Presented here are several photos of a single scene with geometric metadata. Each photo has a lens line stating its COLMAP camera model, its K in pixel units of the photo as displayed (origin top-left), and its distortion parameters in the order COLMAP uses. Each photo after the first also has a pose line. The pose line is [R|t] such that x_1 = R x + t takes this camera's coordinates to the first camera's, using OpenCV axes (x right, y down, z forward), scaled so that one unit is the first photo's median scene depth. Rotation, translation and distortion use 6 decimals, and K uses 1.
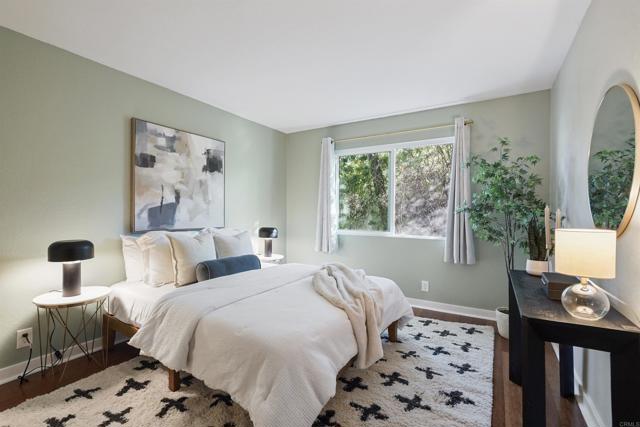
lens RADIAL K [[292.5, 0, 316.0], [0, 292.5, 215.6], [0, 0, 1]] dist [-0.002058, 0.000555]
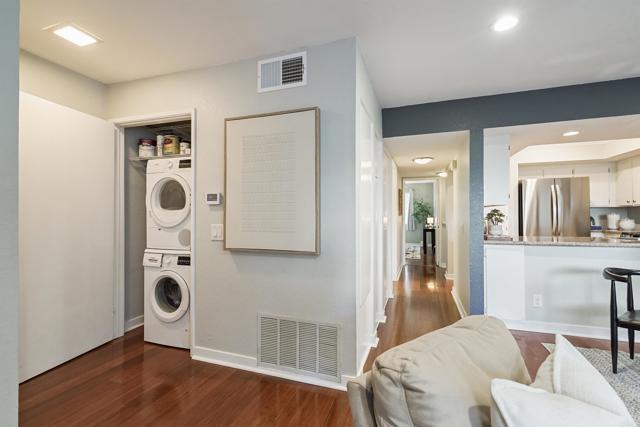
lens RADIAL K [[292.2, 0, 313.6], [0, 292.2, 210.3], [0, 0, 1]] dist [-0.000813, 0.000175]
pose [[0.980244, 0.002213, 0.197779, -1.440379], [0.002458, 0.999724, -0.023368, 0.007279], [-0.197776, 0.023393, 0.979968, -2.358576]]
